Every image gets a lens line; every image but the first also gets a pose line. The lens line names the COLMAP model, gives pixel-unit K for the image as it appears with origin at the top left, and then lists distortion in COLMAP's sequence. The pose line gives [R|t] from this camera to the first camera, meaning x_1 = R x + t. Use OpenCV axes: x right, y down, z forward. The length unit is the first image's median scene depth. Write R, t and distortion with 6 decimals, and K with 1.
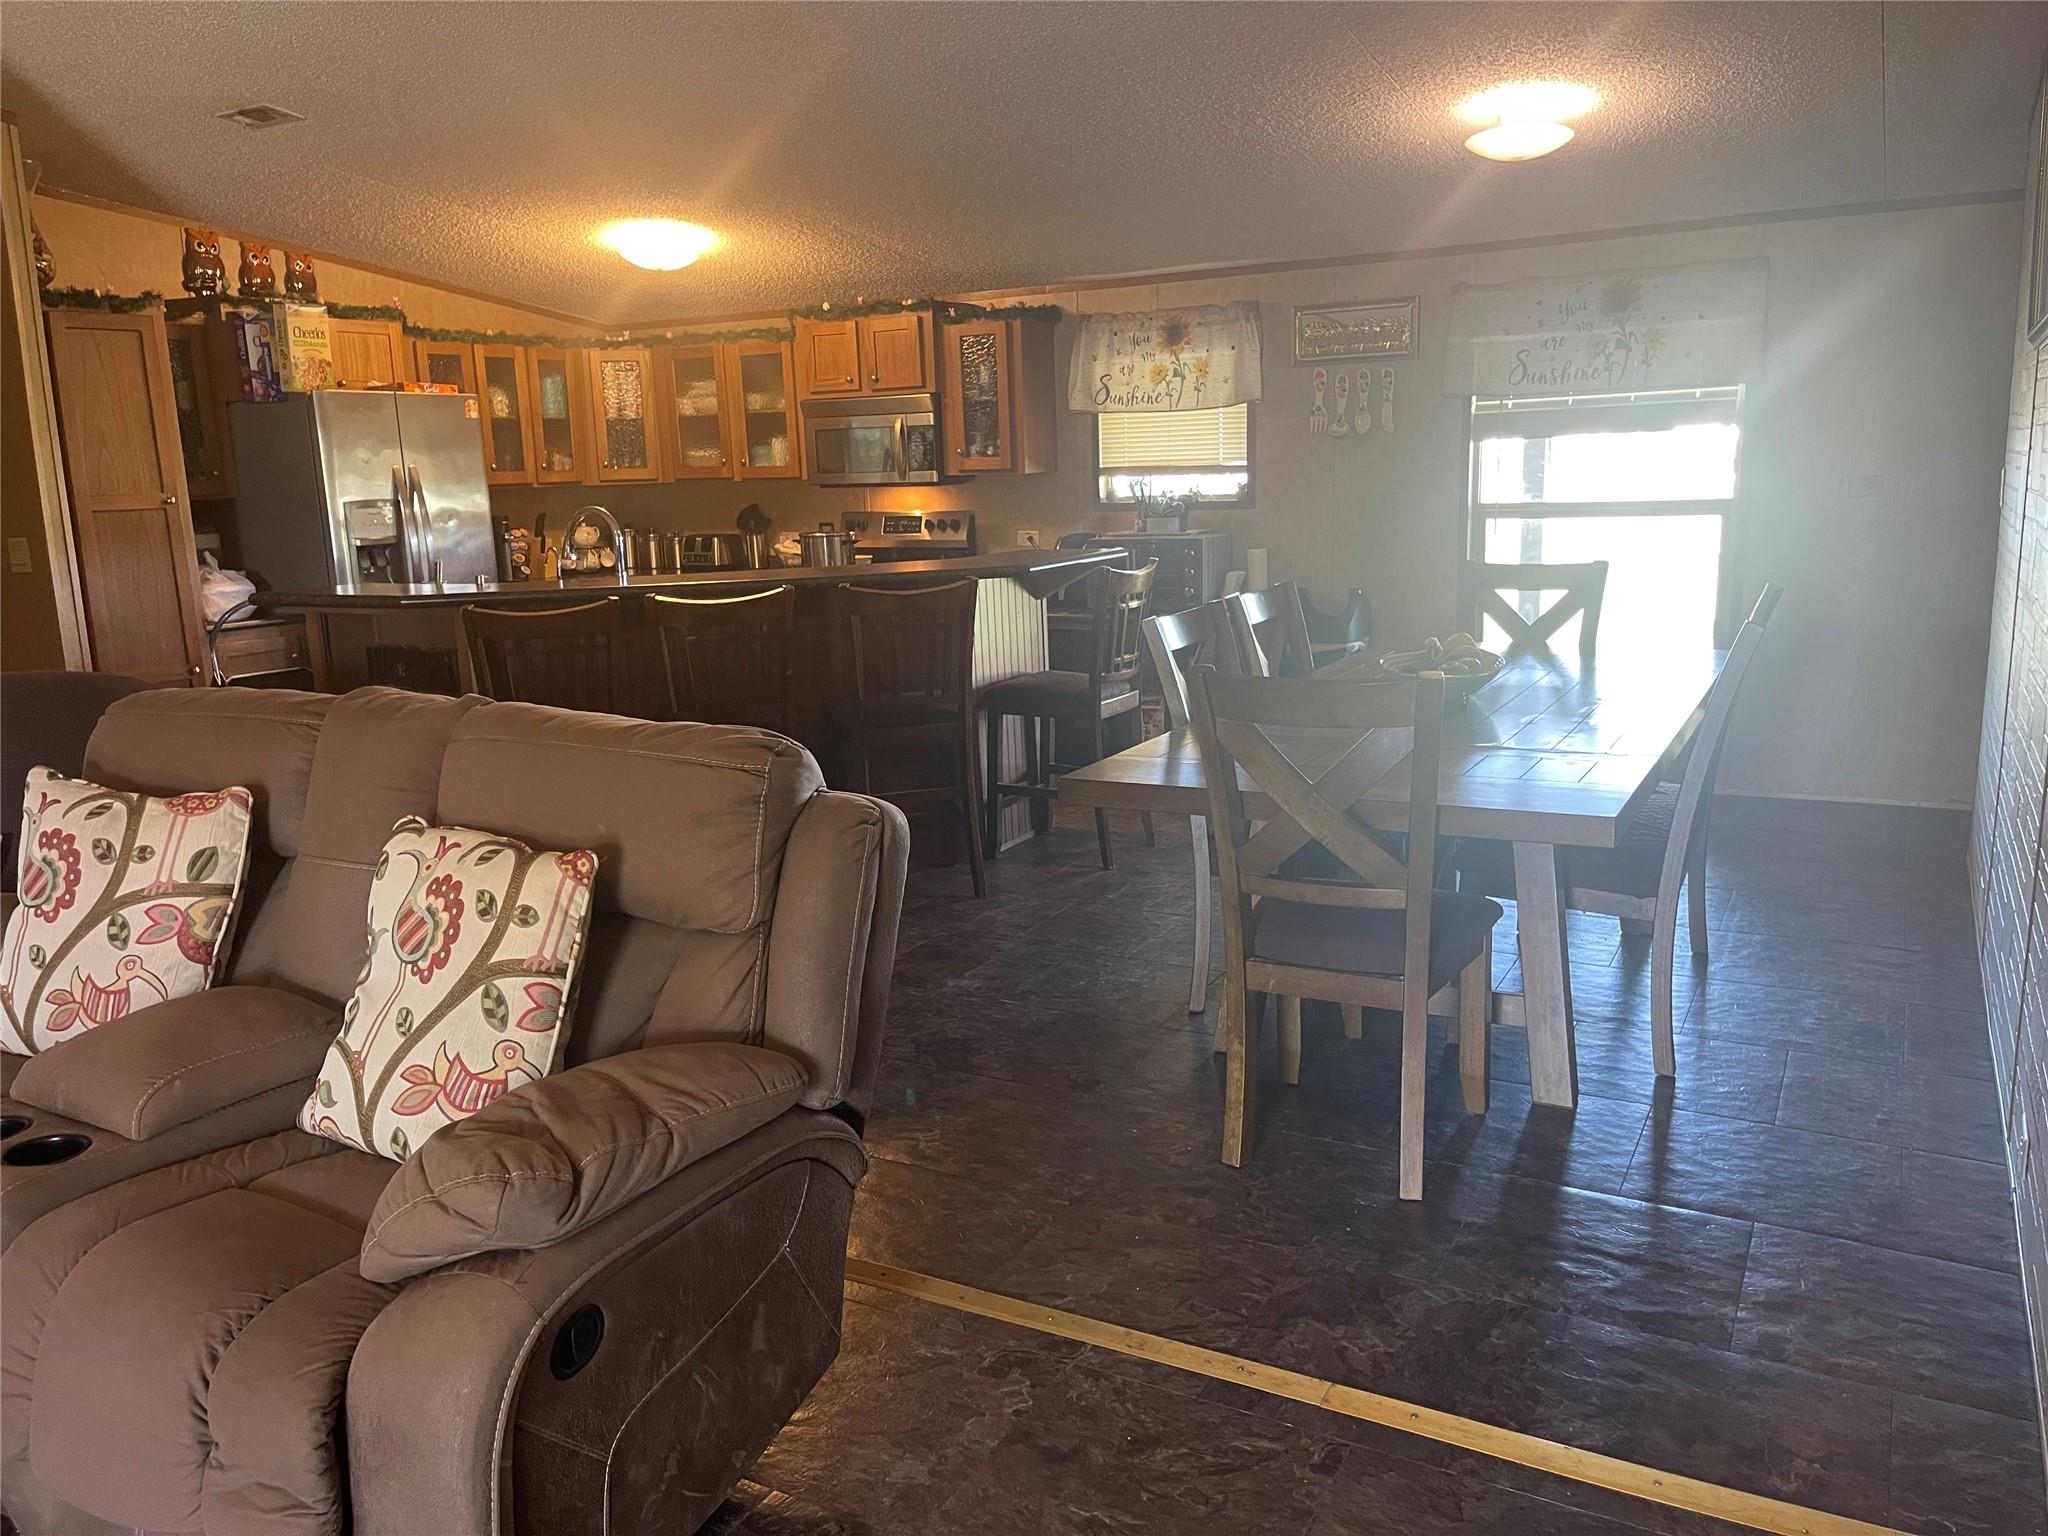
lens RADIAL K [[1558.5, 0, 1024.0], [0, 1558.5, 768.0], [0, 0, 1]] dist [0.090103, -0.110212]
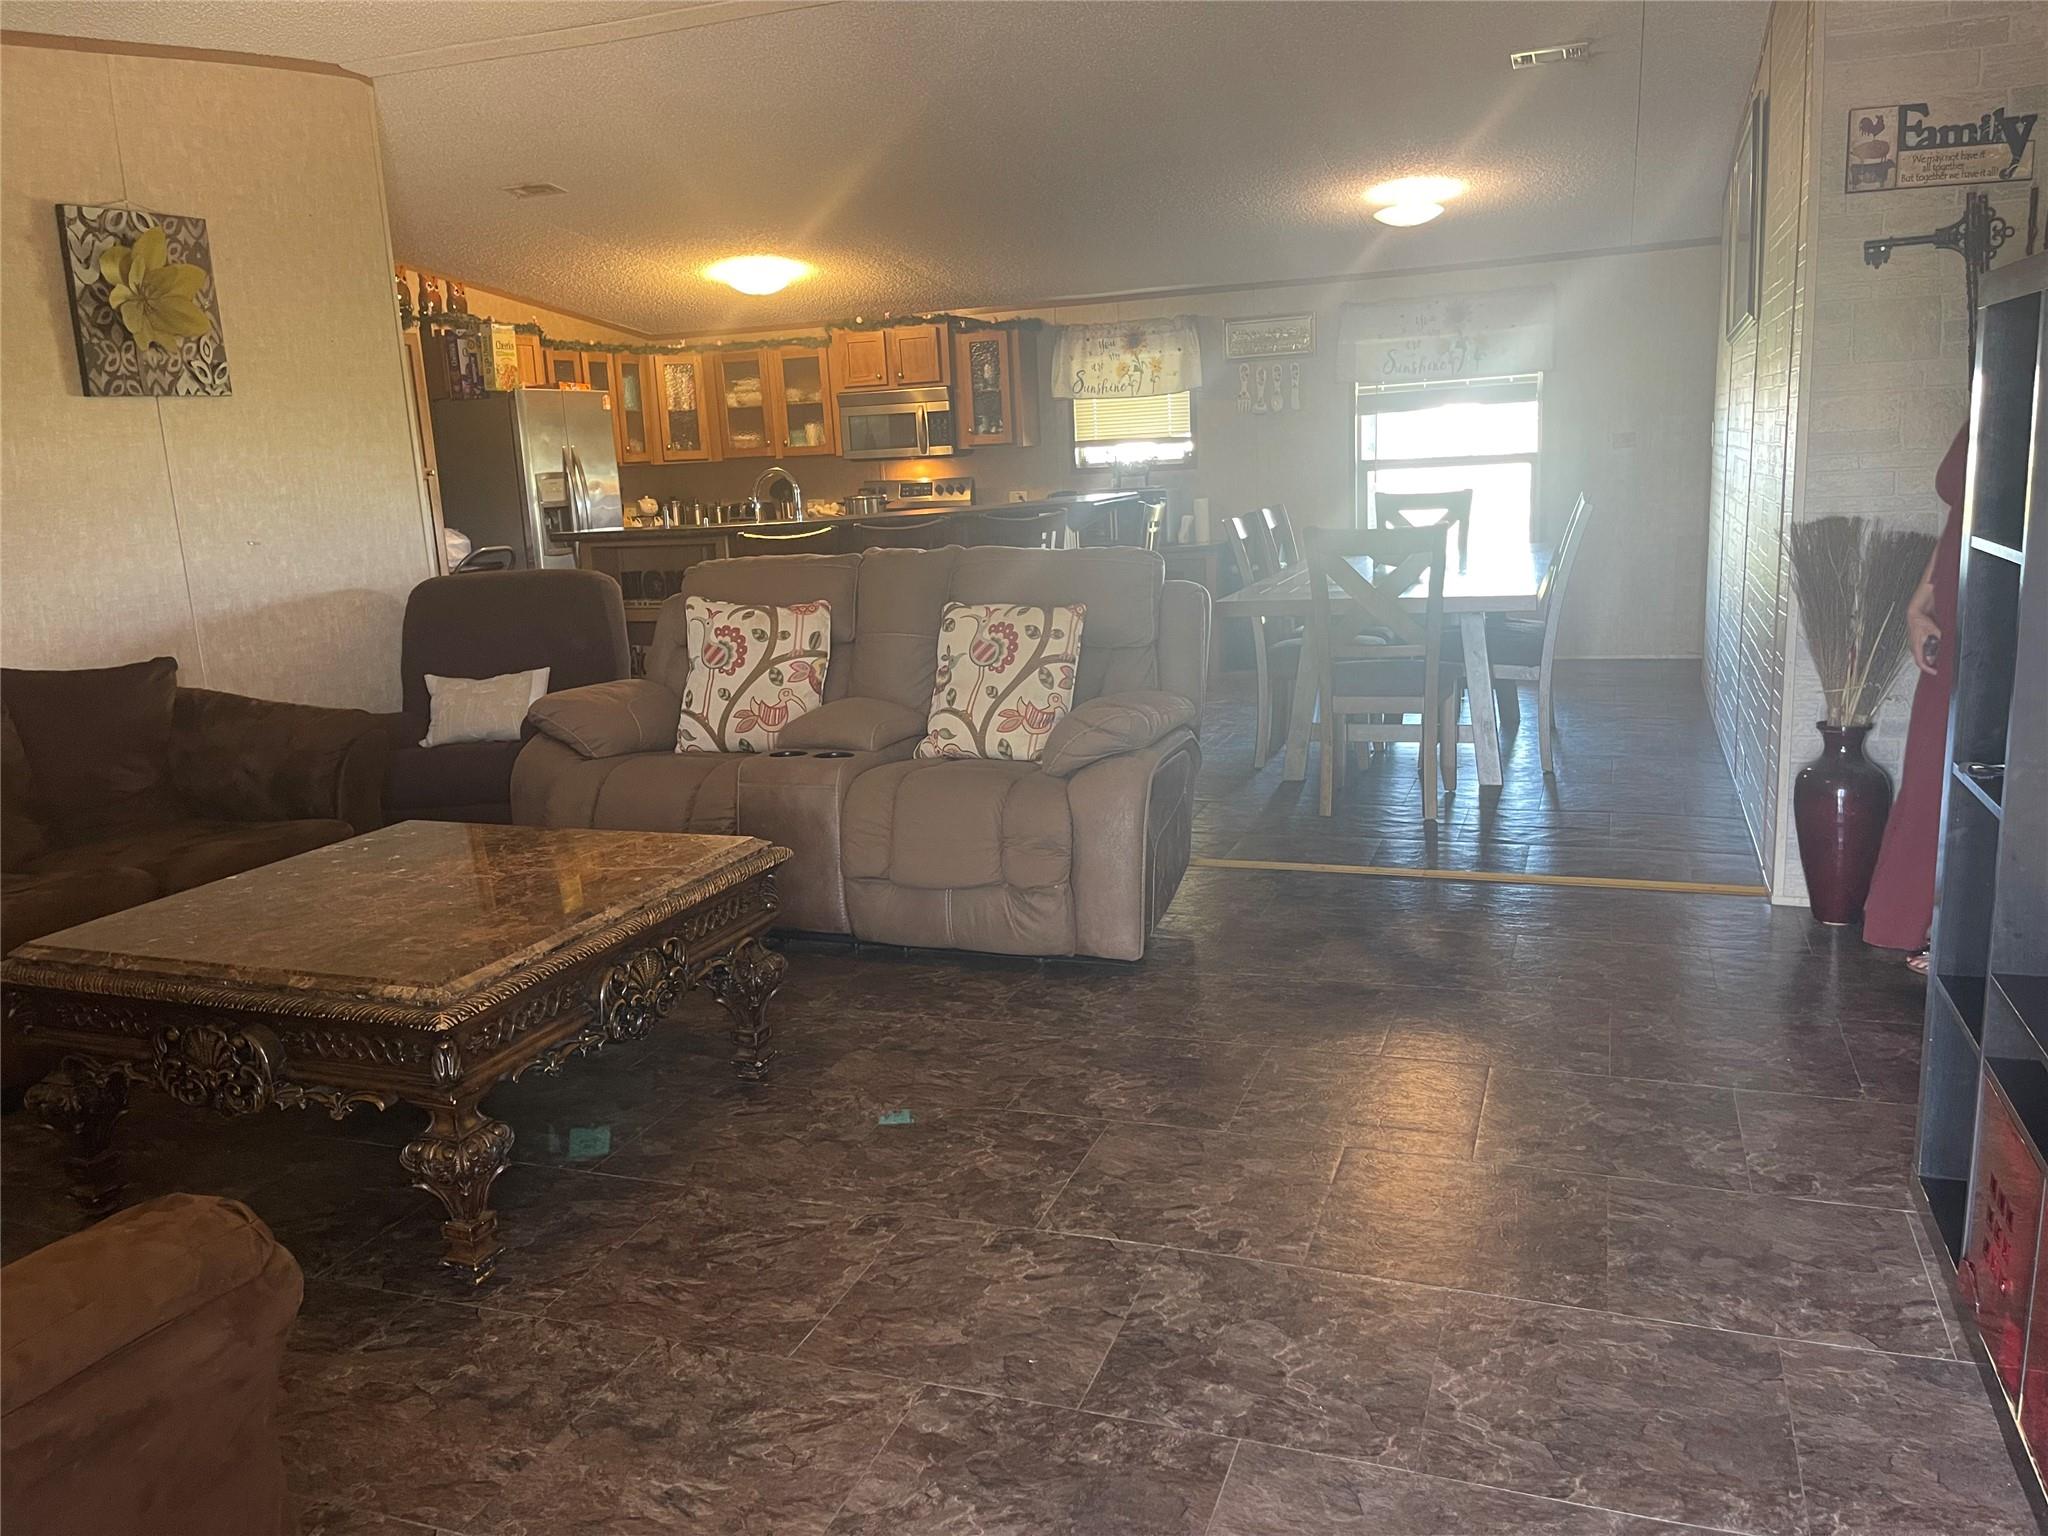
lens RADIAL K [[1558.5, 0, 1024.0], [0, 1558.5, 768.0], [0, 0, 1]] dist [0.090103, -0.110212]
pose [[0.989104, -0.046204, 0.139782, -0.205137], [0.046171, 0.998927, 0.003479, 0.081662], [-0.139793, 0.003013, 0.990176, -0.318851]]
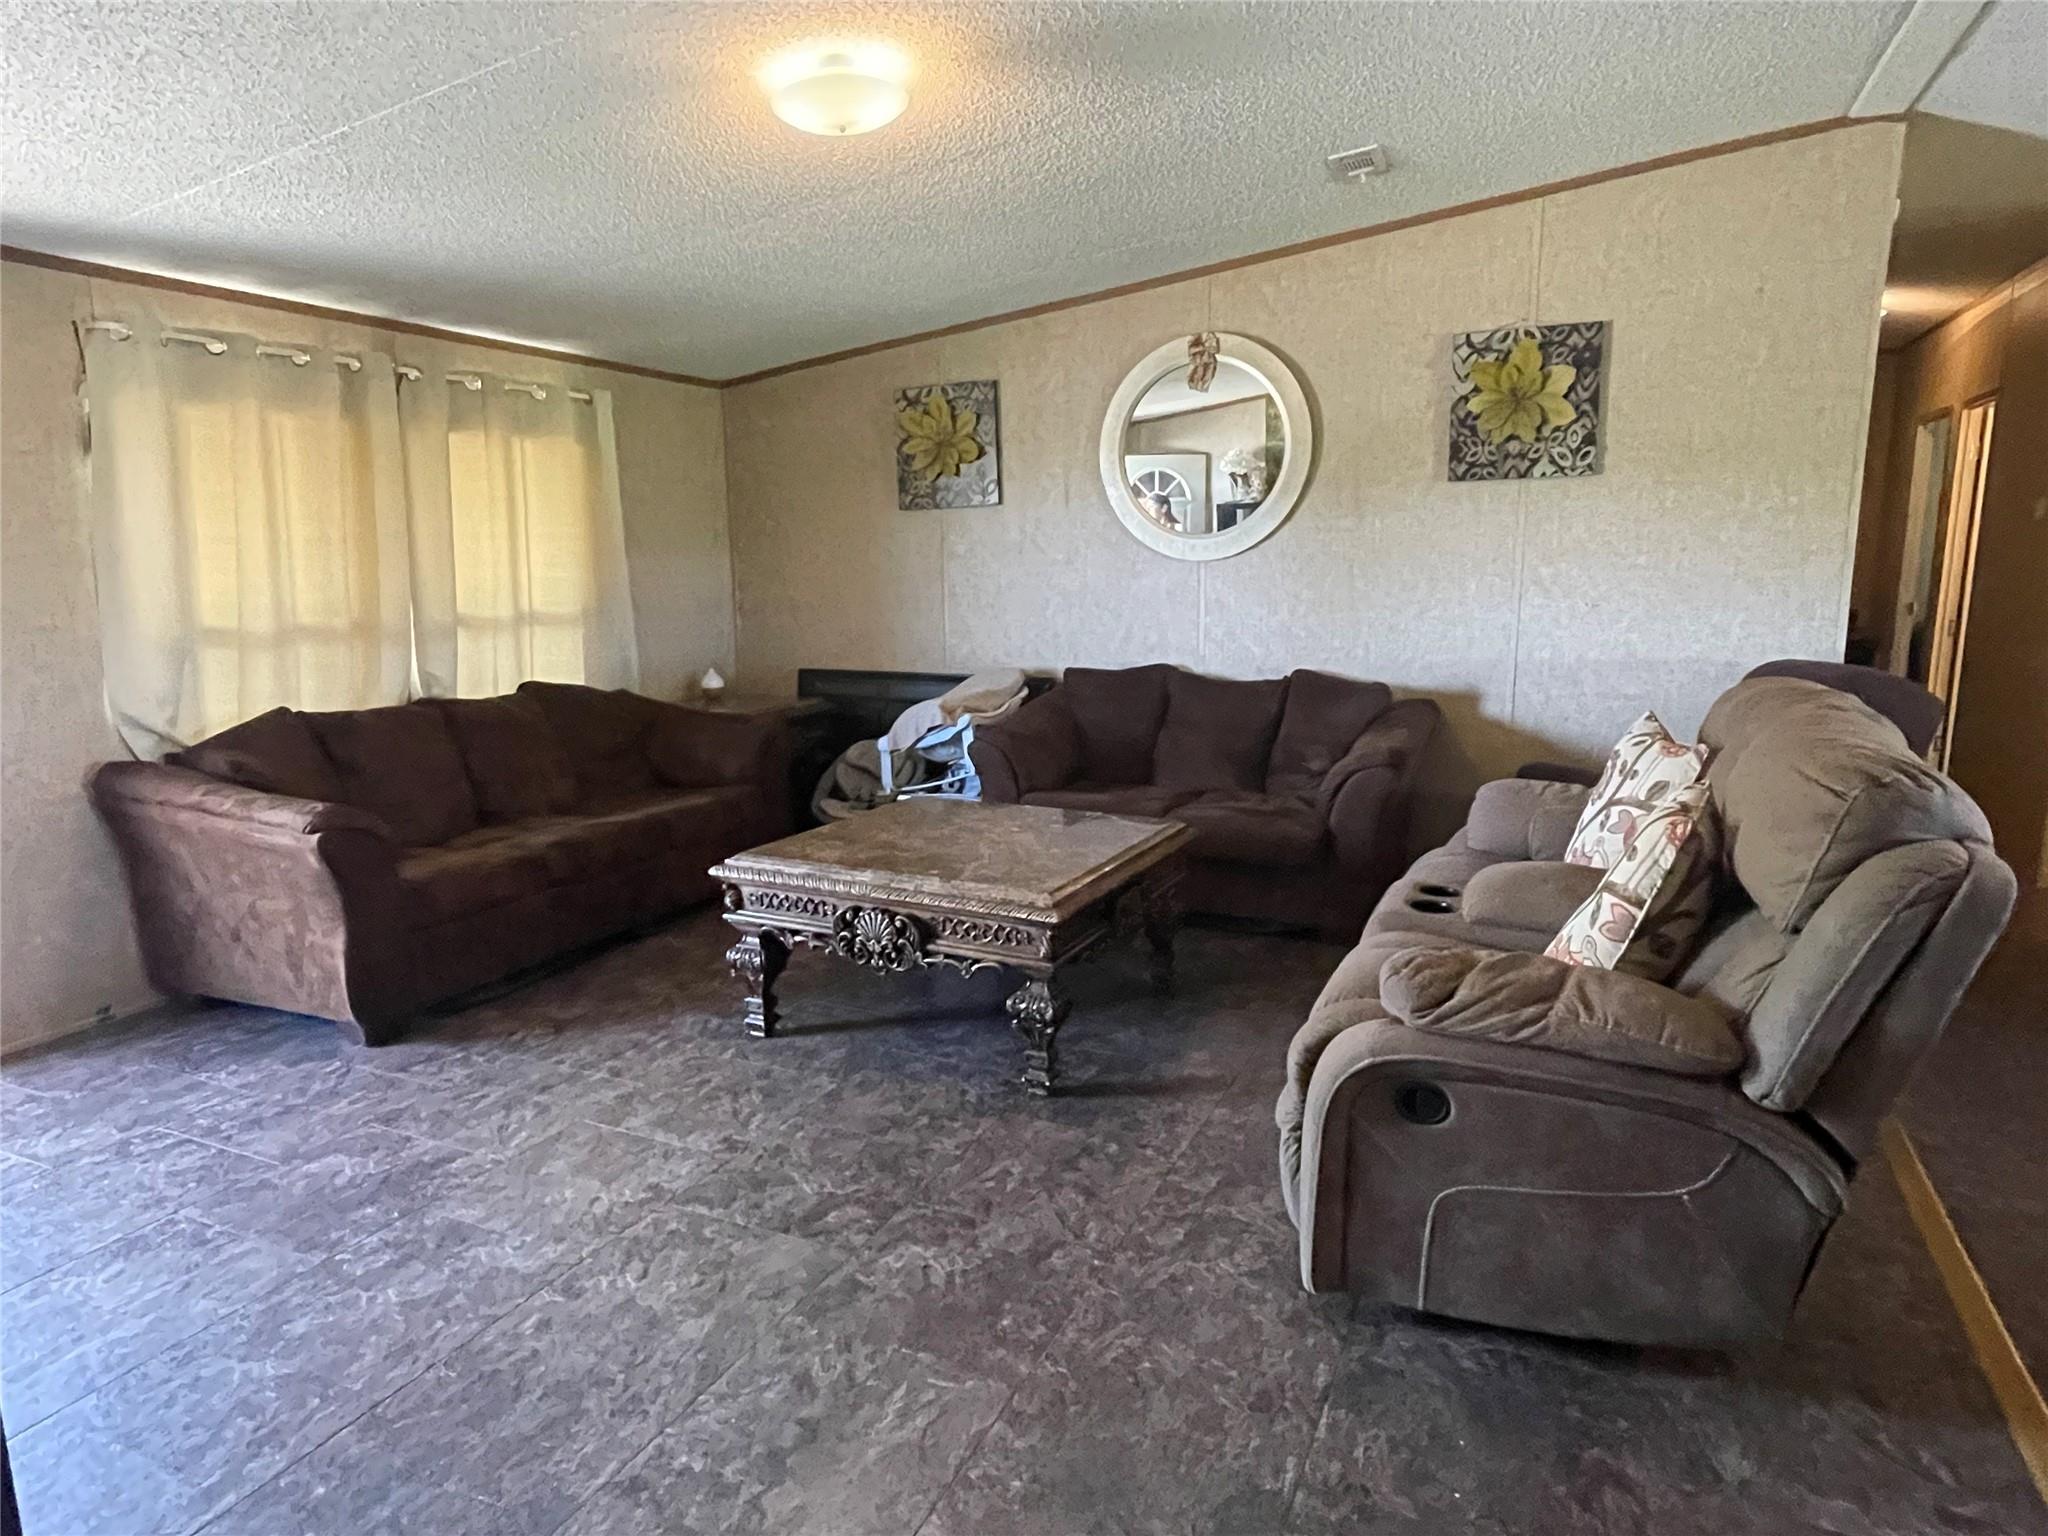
lens RADIAL K [[1241.8, 0, 973.9], [0, 1241.8, 772.8], [0, 0, 1]] dist [0.003056, 0.000755]
pose [[0.050010, 0.207009, -0.977060, 0.202631], [-0.189246, 0.962526, 0.194243, -0.020918], [0.980655, 0.175190, 0.087311, 0.114779]]
